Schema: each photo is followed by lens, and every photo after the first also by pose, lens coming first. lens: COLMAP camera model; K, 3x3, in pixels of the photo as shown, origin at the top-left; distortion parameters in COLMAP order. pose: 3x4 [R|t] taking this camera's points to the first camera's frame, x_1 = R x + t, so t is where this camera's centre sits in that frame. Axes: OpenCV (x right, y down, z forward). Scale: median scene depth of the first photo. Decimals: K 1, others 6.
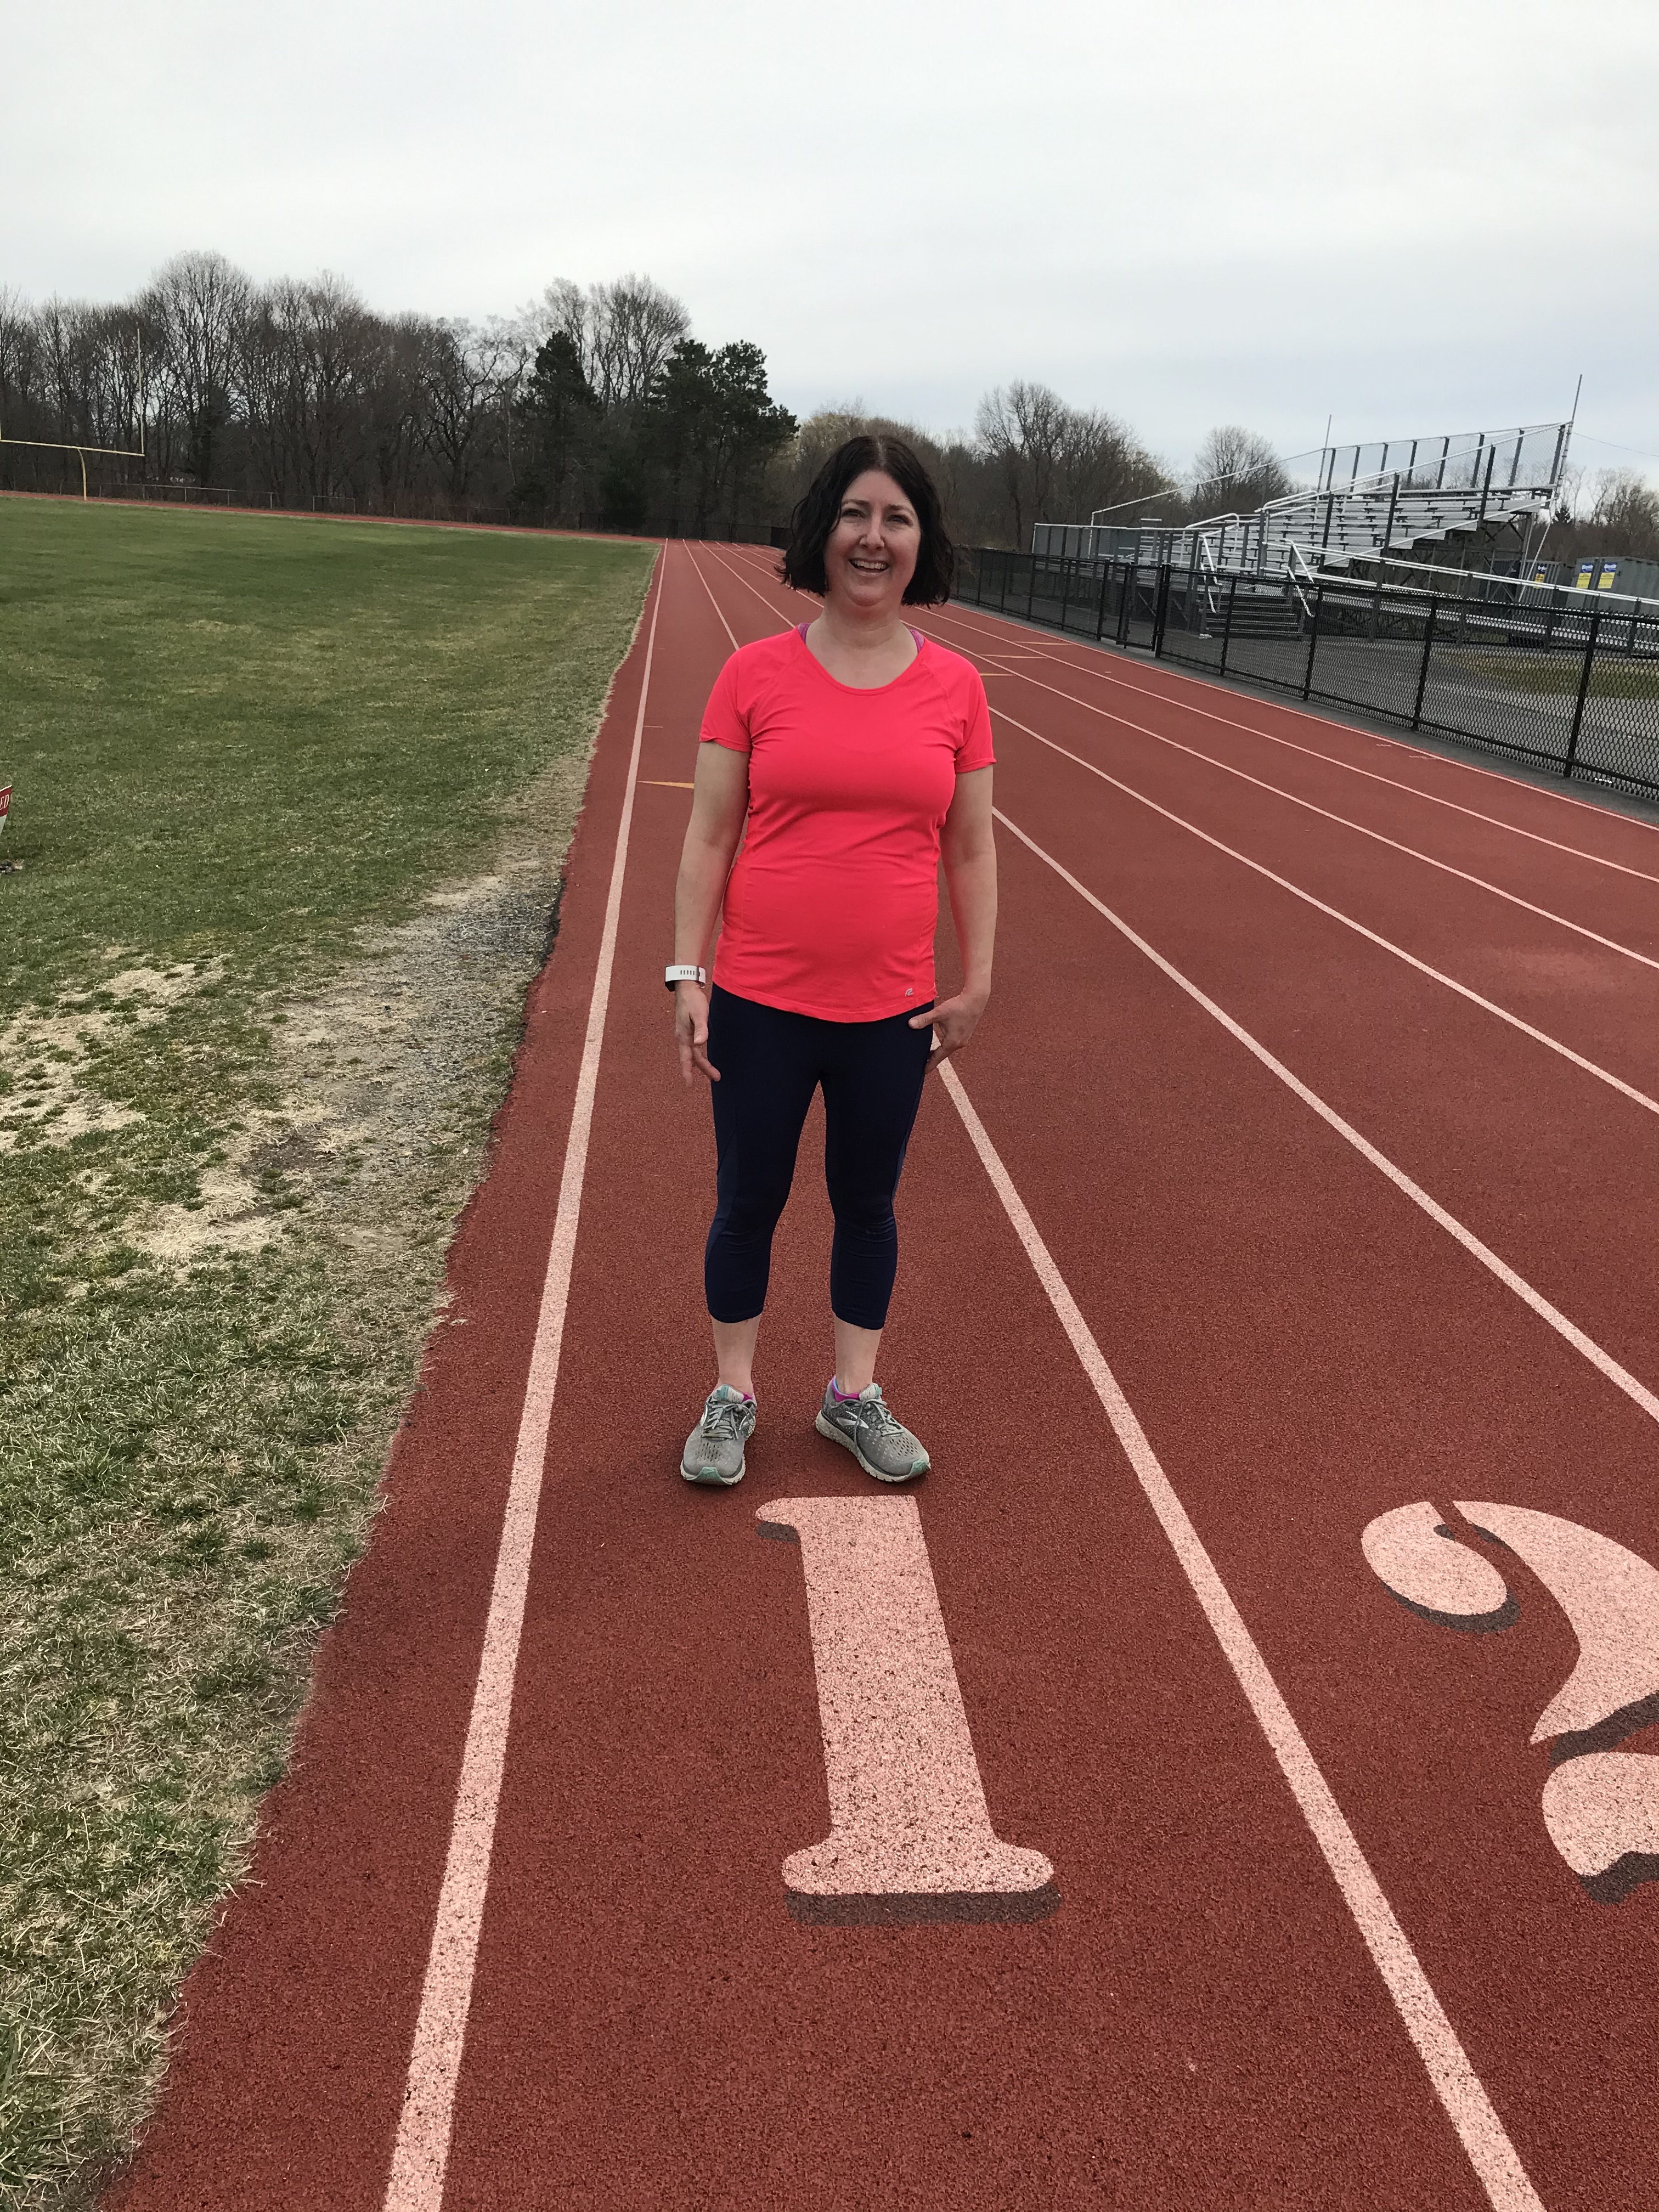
lens RADIAL K [[1843.5, 0, 835.4], [0, 1843.5, 1091.0], [0, 0, 1]] dist [0.021255, -0.010996]
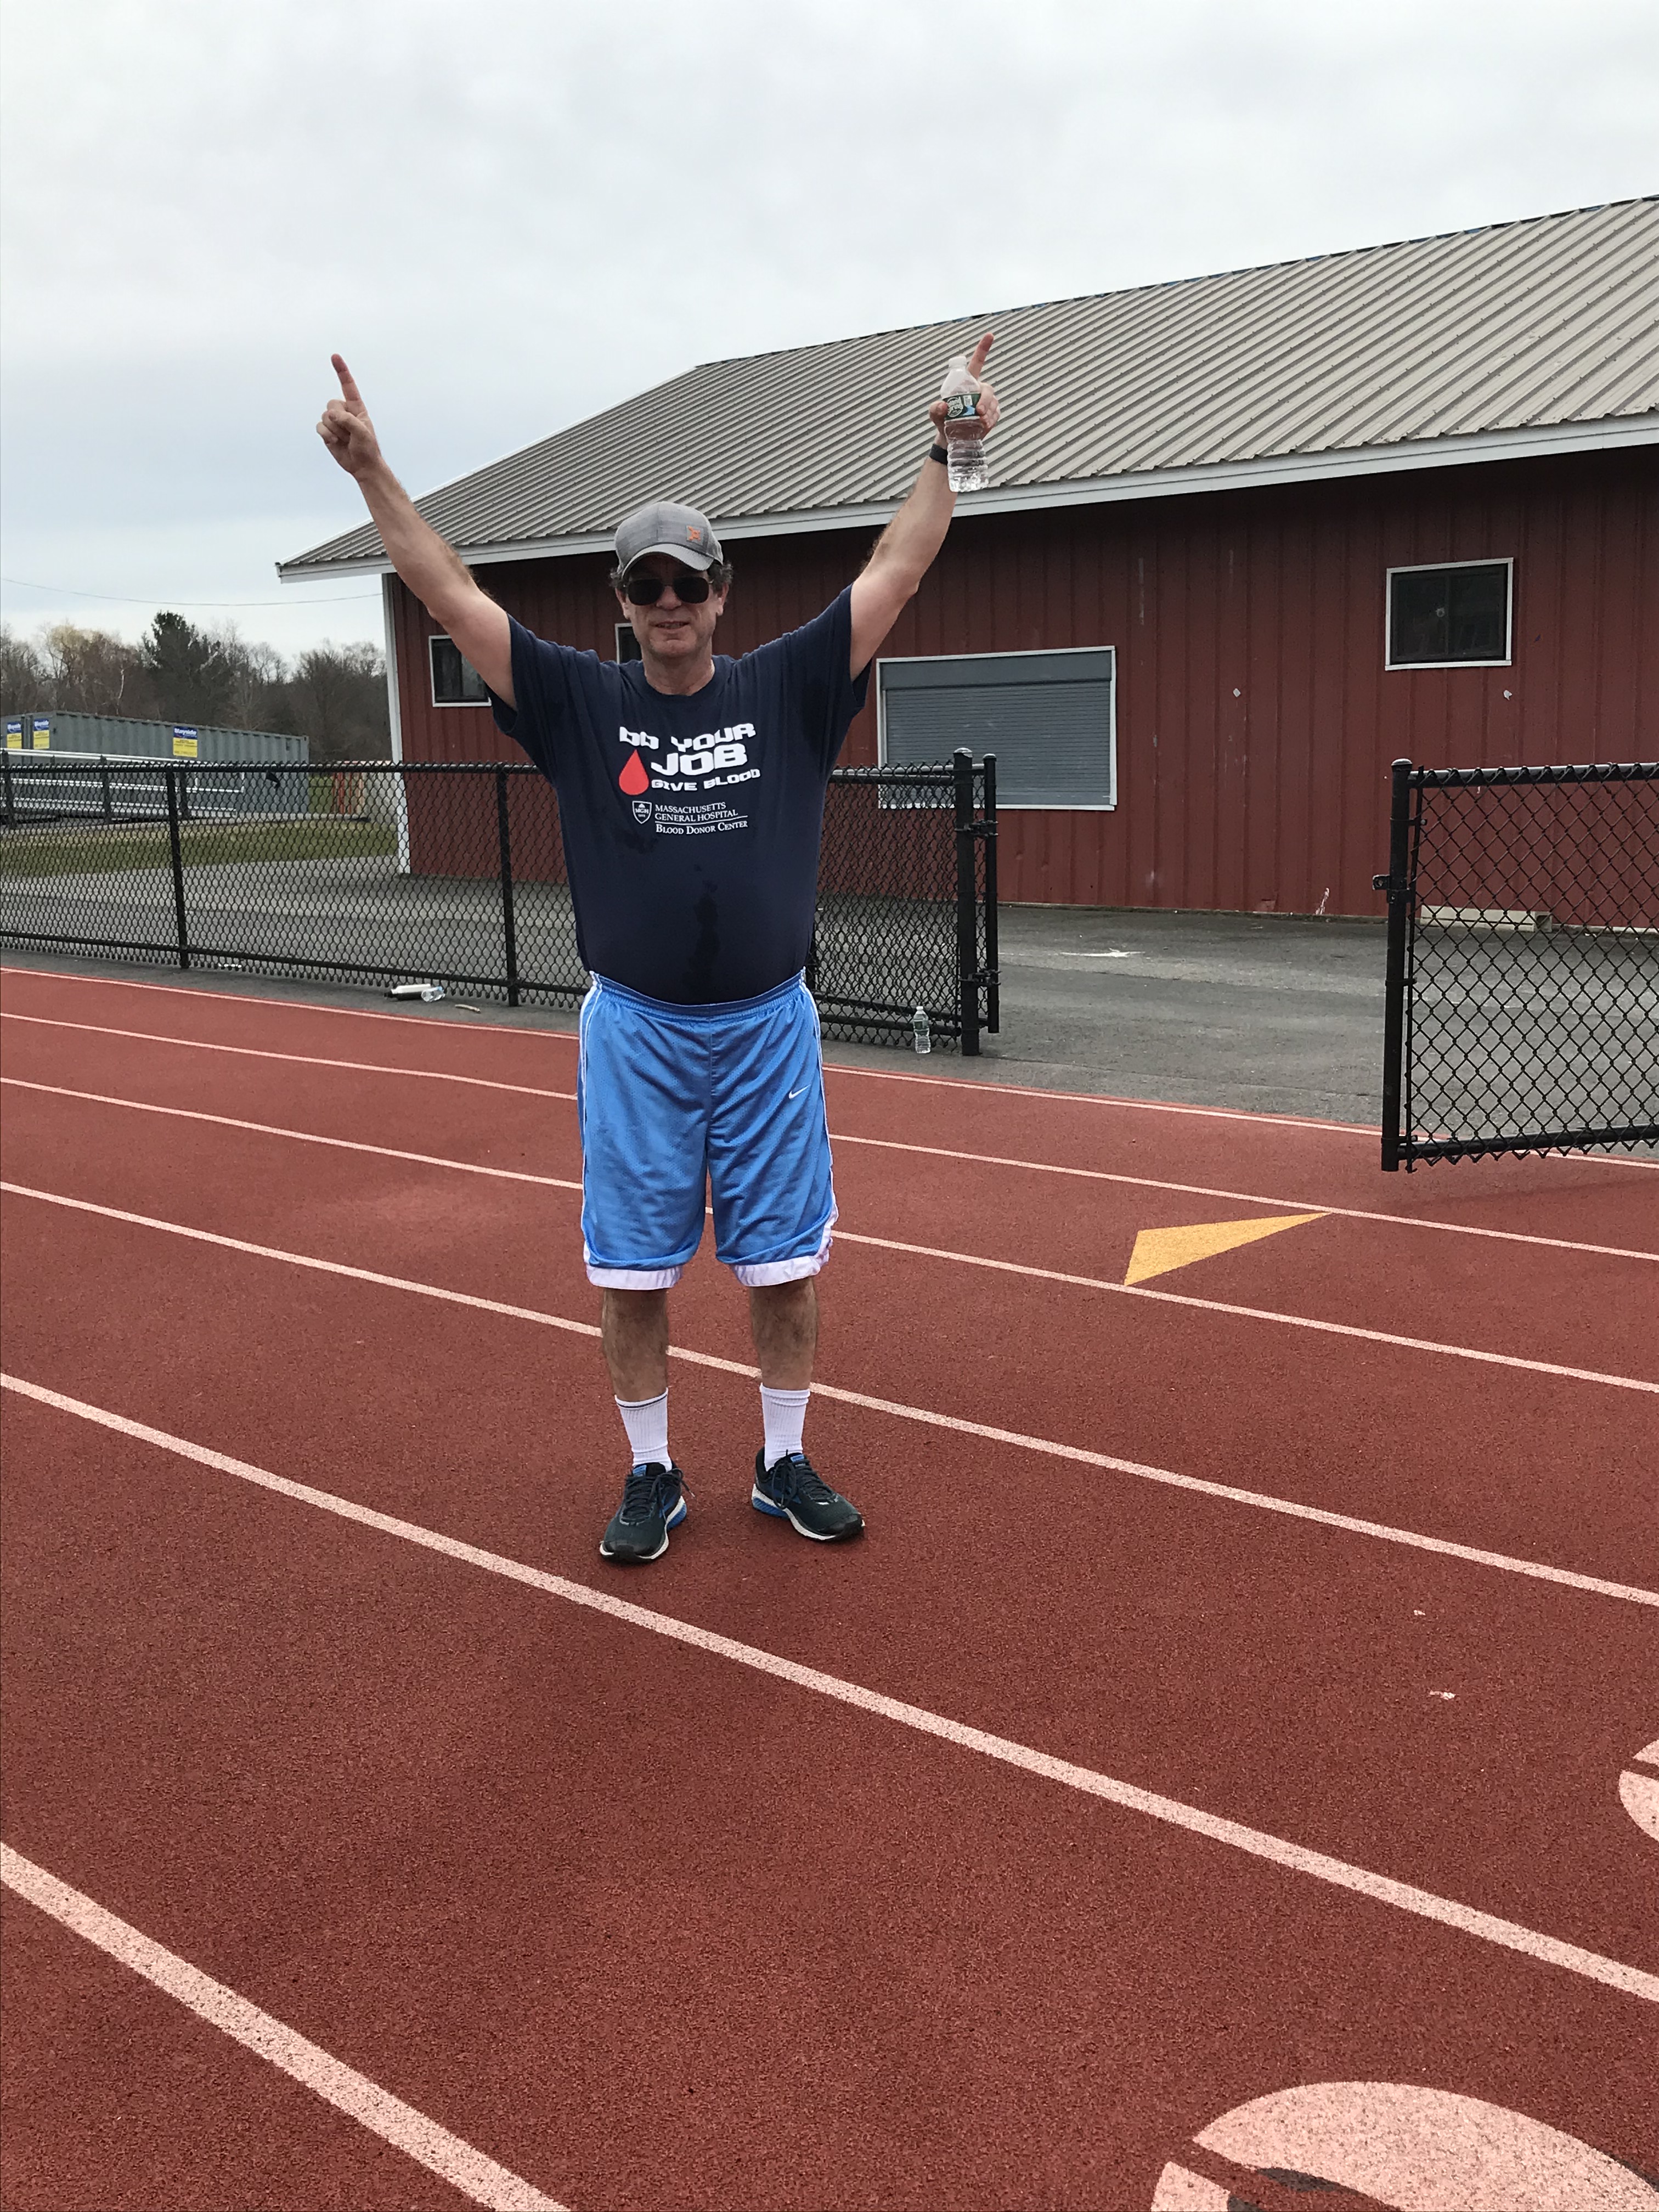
lens RADIAL K [[2180.7, 0, 832.3], [0, 2180.7, 1105.8], [0, 0, 1]] dist [0.024573, 0.000000]
pose [[0.723281, -0.195605, 0.662271, -0.208277], [0.265346, 0.964140, -0.005026, -0.171726], [-0.637539, 0.179366, 0.749247, 0.636407]]
